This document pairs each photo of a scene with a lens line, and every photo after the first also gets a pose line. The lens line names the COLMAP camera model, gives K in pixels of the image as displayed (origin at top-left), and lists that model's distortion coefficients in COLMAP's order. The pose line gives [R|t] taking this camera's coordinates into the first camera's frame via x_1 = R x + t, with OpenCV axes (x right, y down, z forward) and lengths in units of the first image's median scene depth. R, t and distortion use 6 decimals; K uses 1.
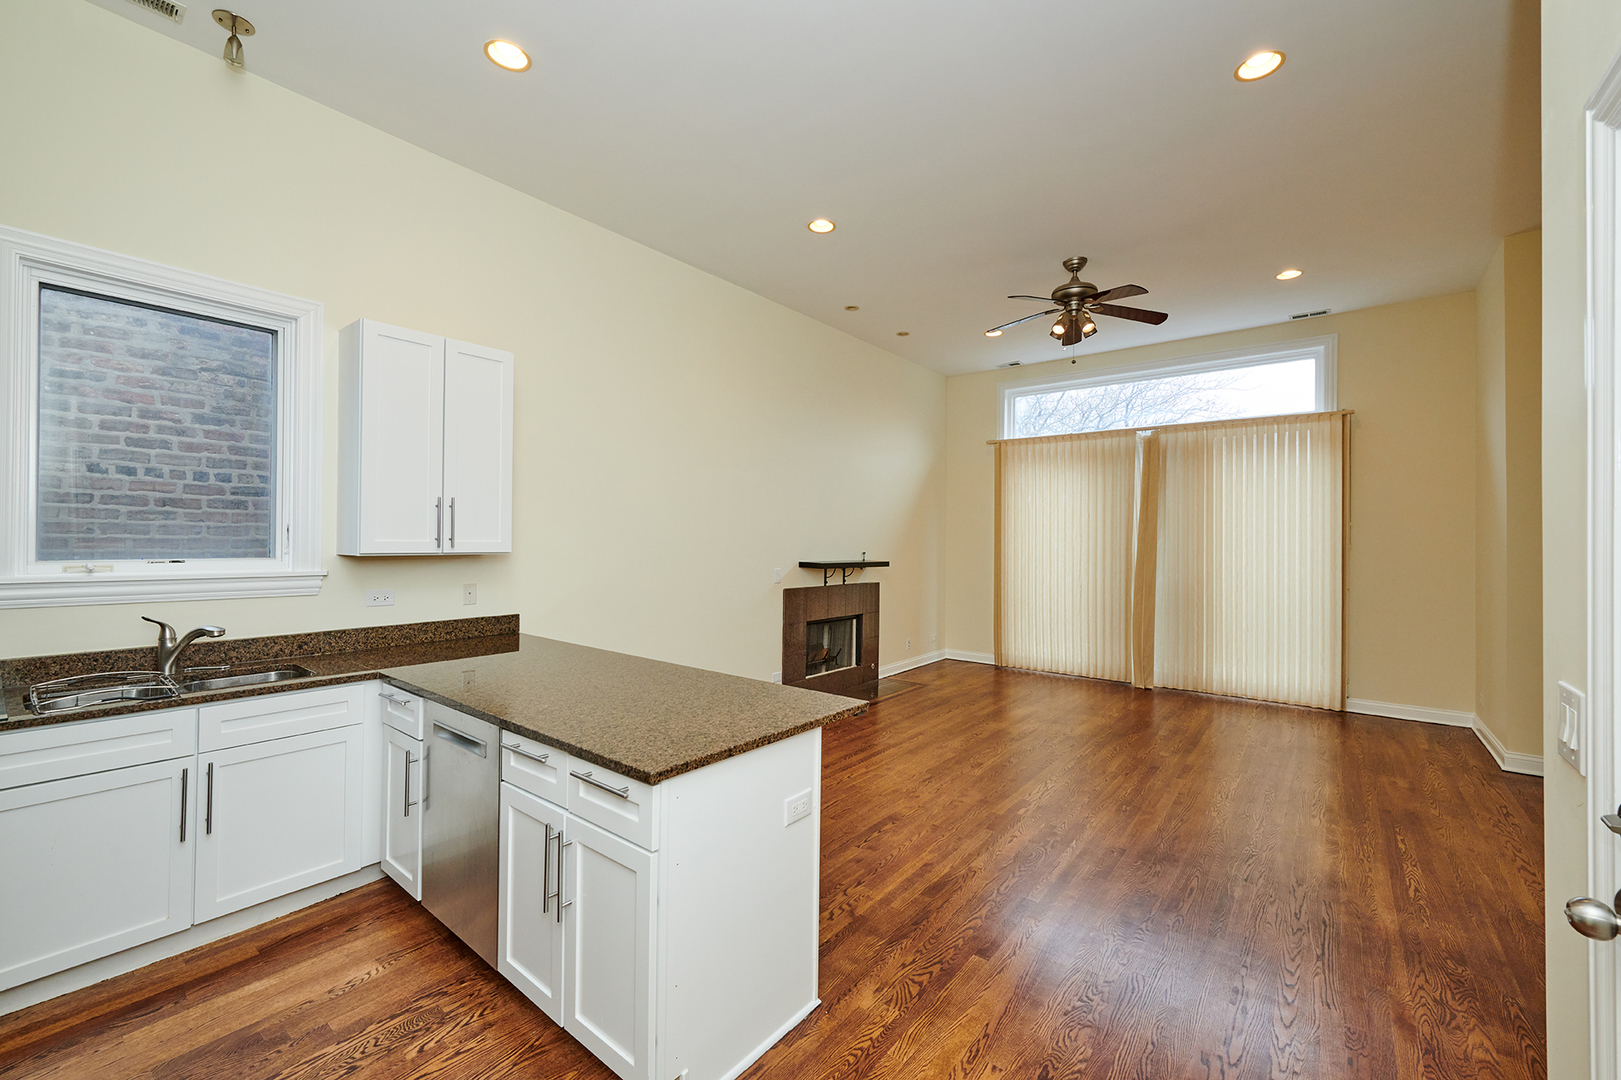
lens RADIAL K [[653.5, 0, 810.1], [0, 653.5, 535.0], [0, 0, 1]] dist [0.002372, 0.000181]
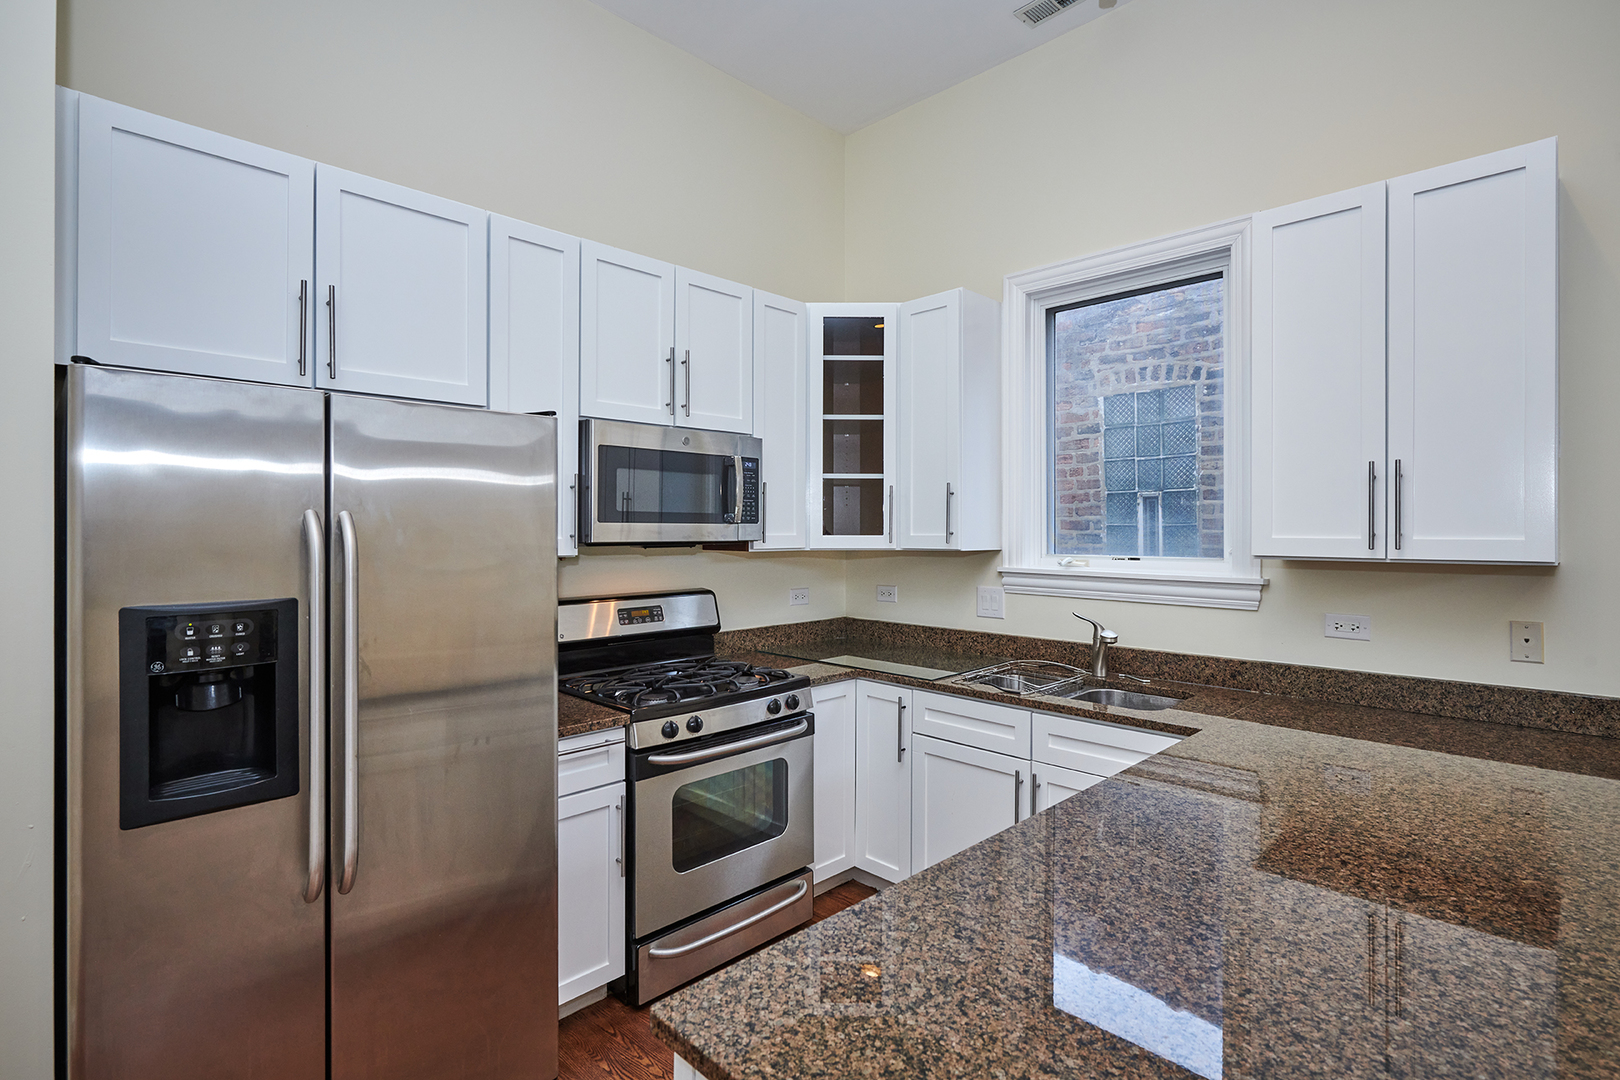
lens RADIAL K [[770.1, 0, 826.6], [0, 770.1, 538.5], [0, 0, 1]] dist [-0.006308, -0.001505]
pose [[-0.103359, 0.001561, -0.994643, 0.085489], [0.003904, 0.999992, 0.001164, 0.003940], [0.994636, -0.003762, -0.103364, 0.326619]]
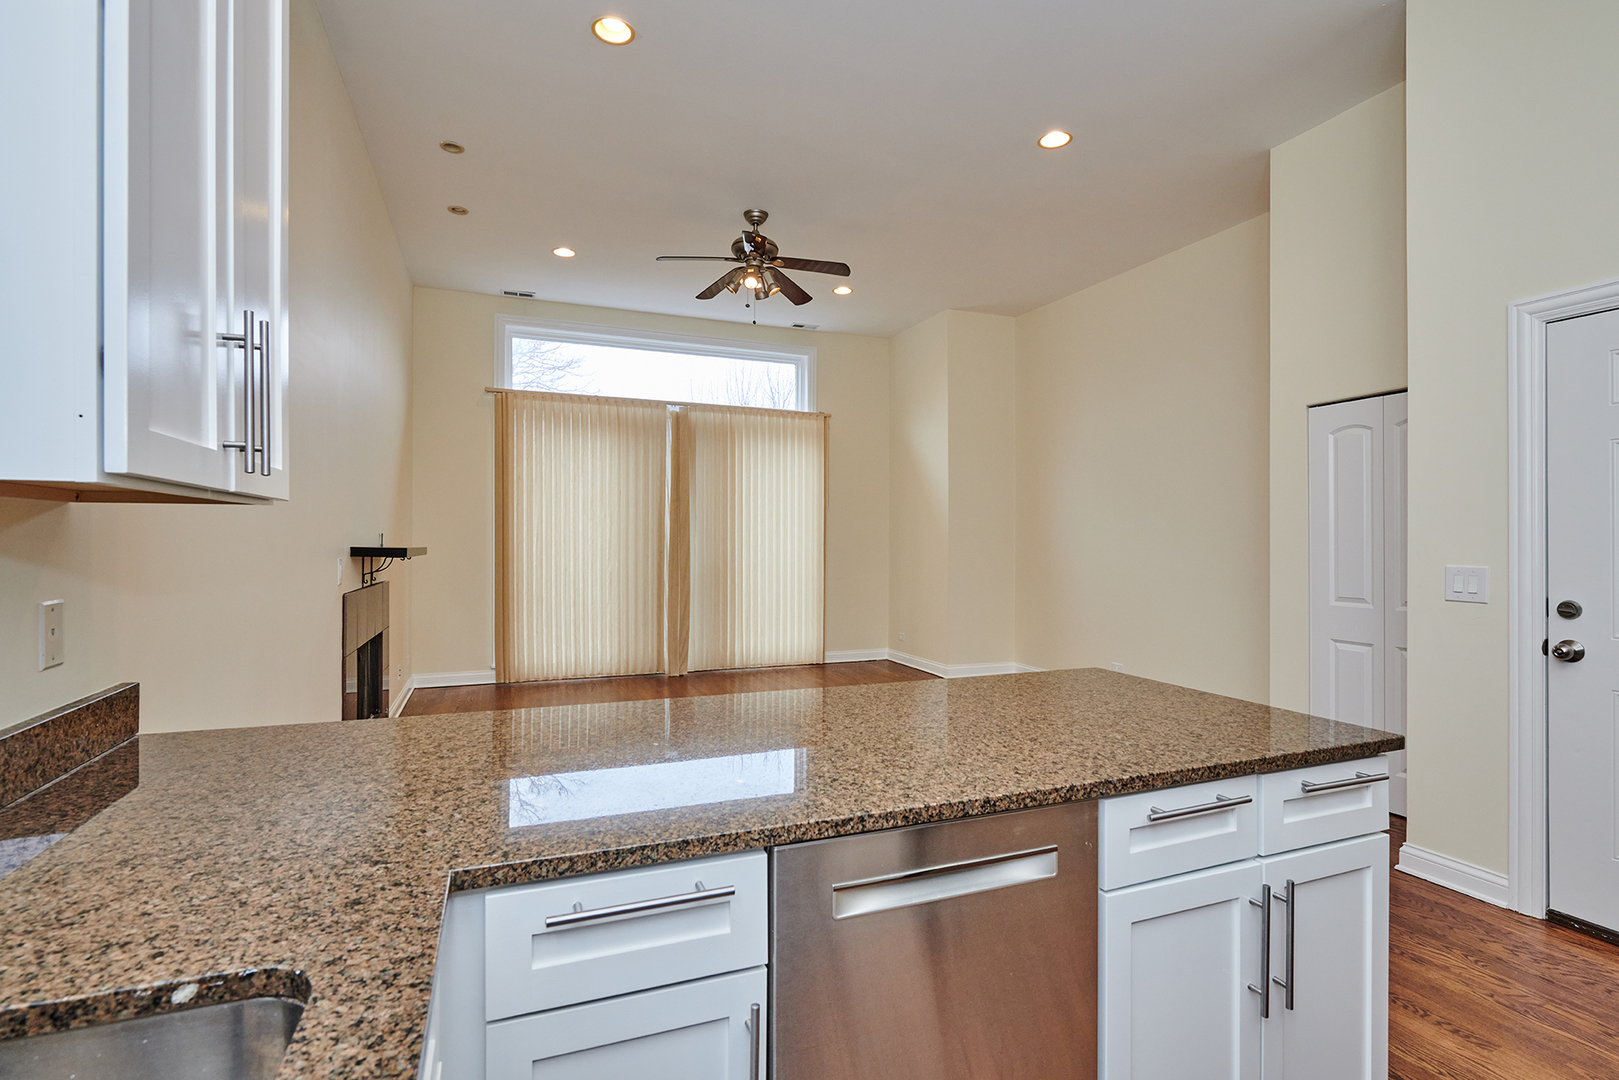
lens RADIAL K [[769.6, 0, 802.2], [0, 769.6, 538.7], [0, 0, 1]] dist [-0.006308, -0.001505]
pose [[0.497387, -0.007343, 0.867498, -0.421213], [-0.003314, 0.999941, 0.010364, 0.025767], [-0.867523, -0.008030, 0.497333, 0.328291]]
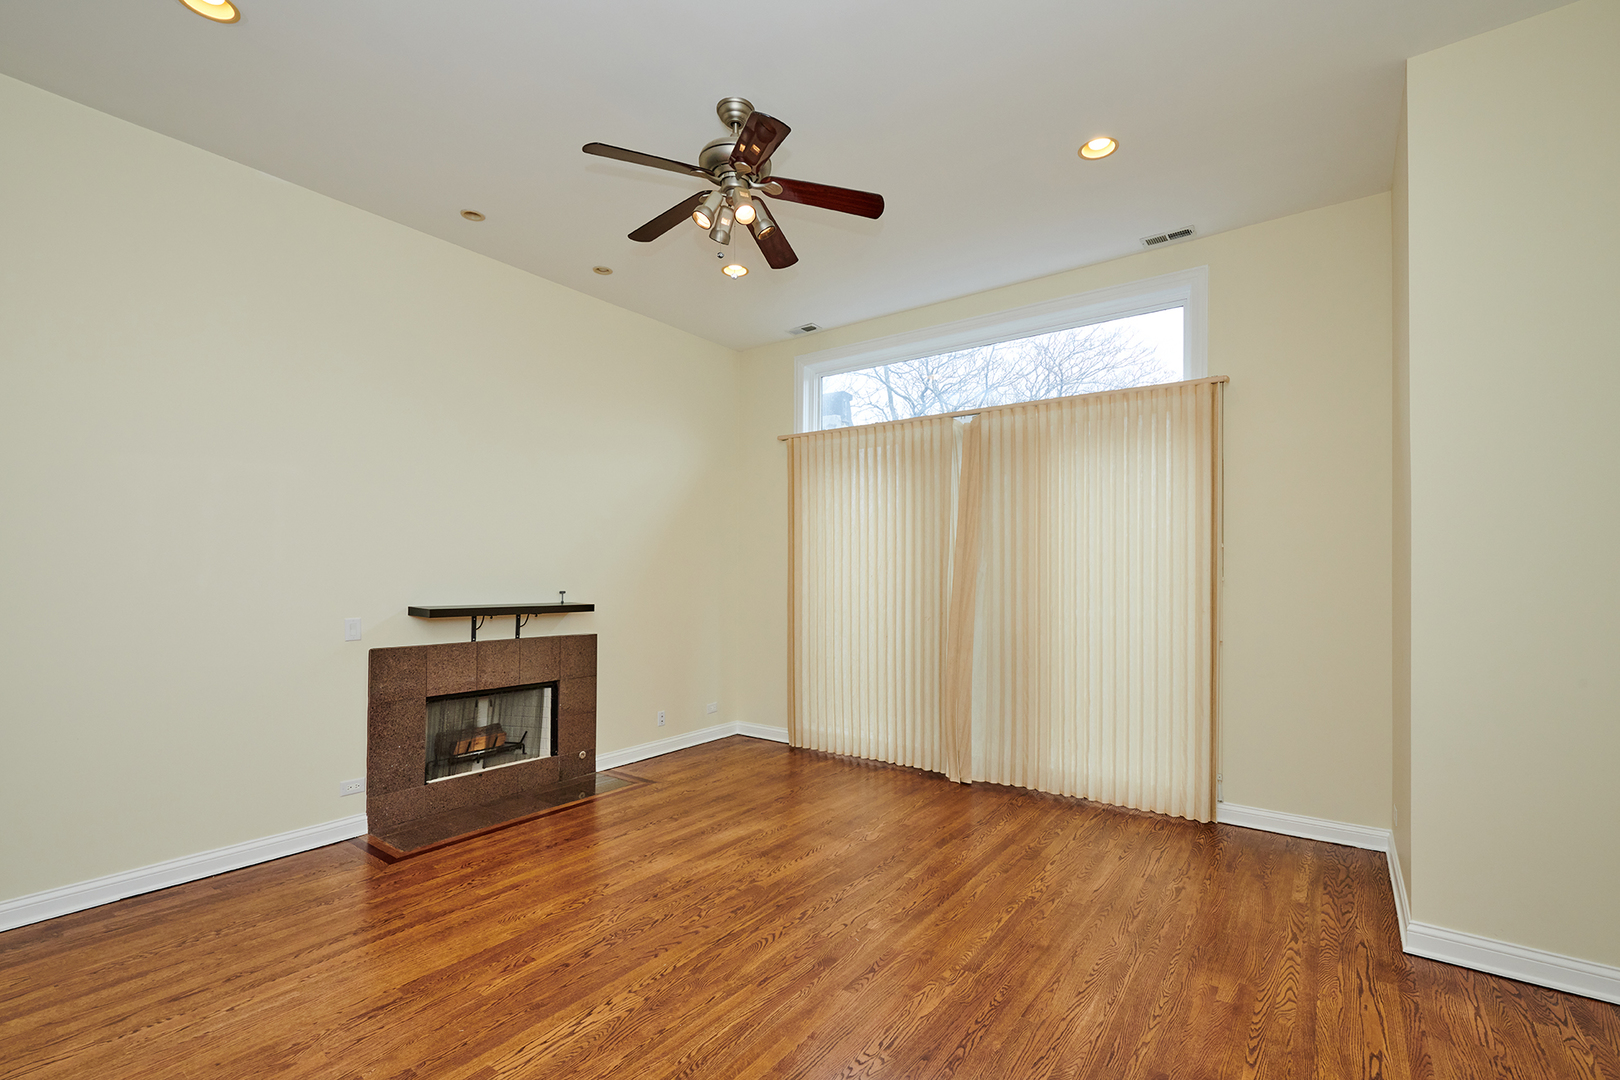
lens RADIAL K [[708.9, 0, 811.1], [0, 708.9, 574.0], [0, 0, 1]] dist [-0.004216, -0.000437]
pose [[0.999215, -0.005771, 0.039188, 0.368675], [0.005618, 0.999976, 0.004004, 0.007958], [-0.039210, -0.003781, 0.999224, 0.283849]]
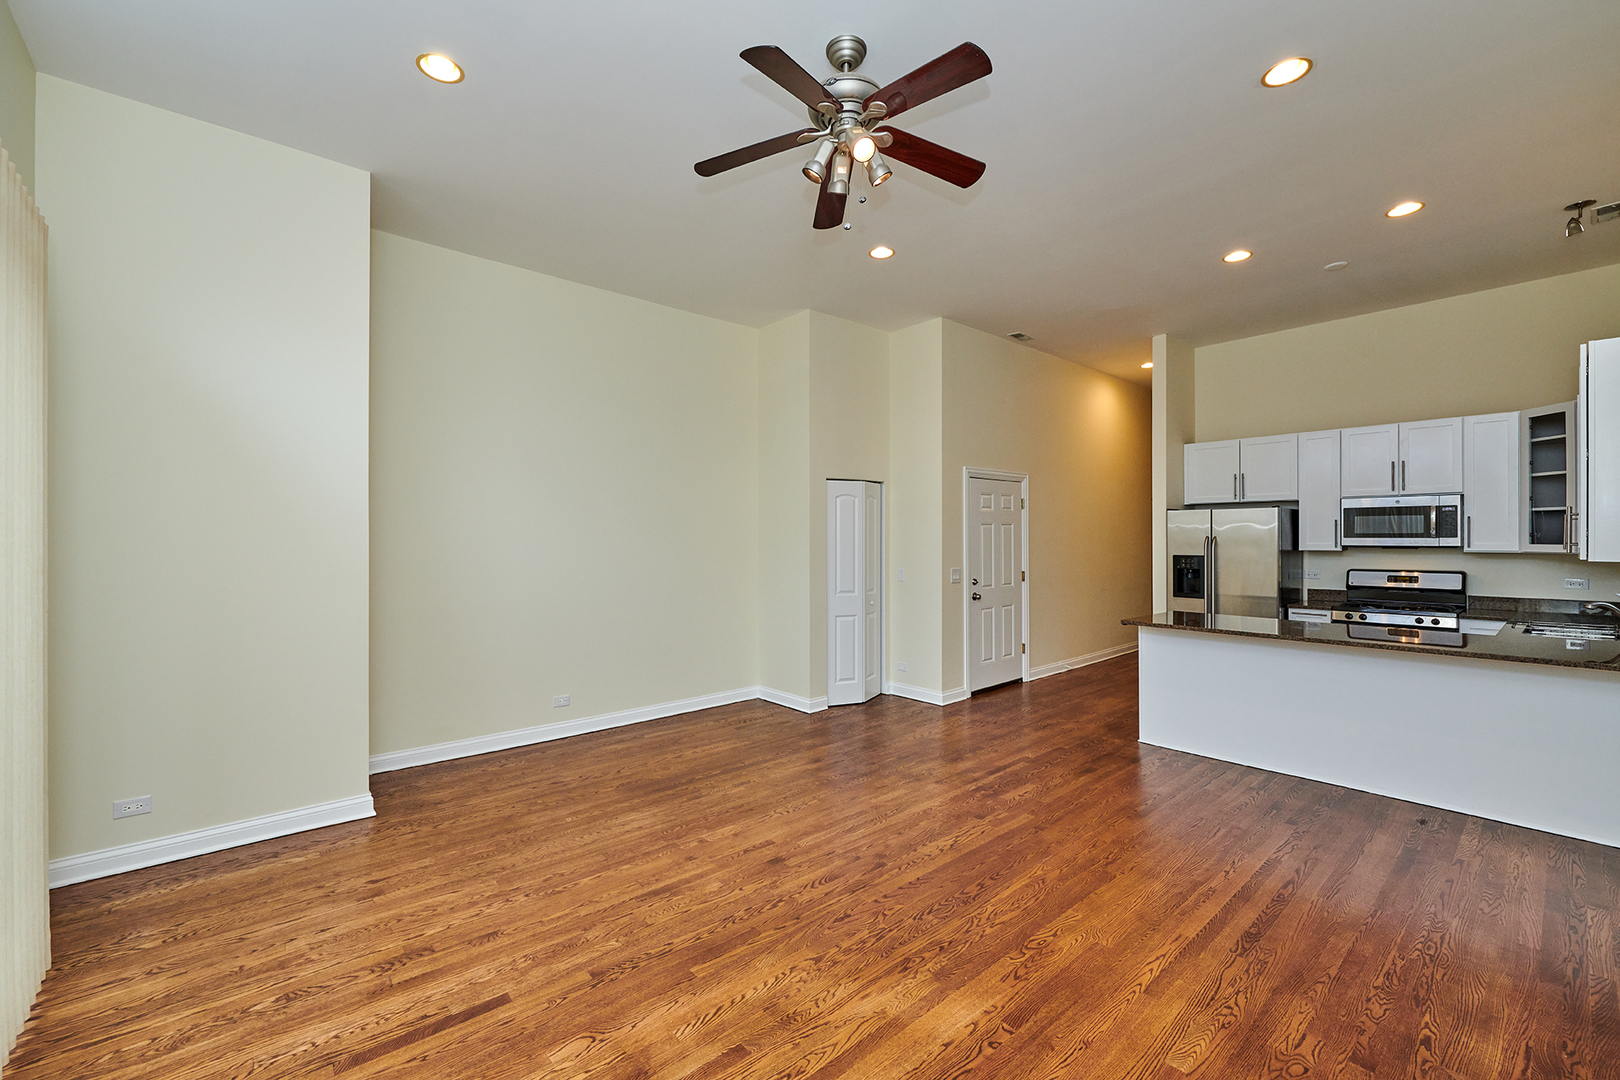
lens RADIAL K [[674.3, 0, 822.6], [0, 674.3, 540.7], [0, 0, 1]] dist [-0.006308, 0.000289]
pose [[-0.987692, -0.009989, 0.156093, 0.275931], [-0.009734, 0.999950, 0.002393, 0.004632], [-0.156109, 0.000844, -0.987739, 1.290586]]
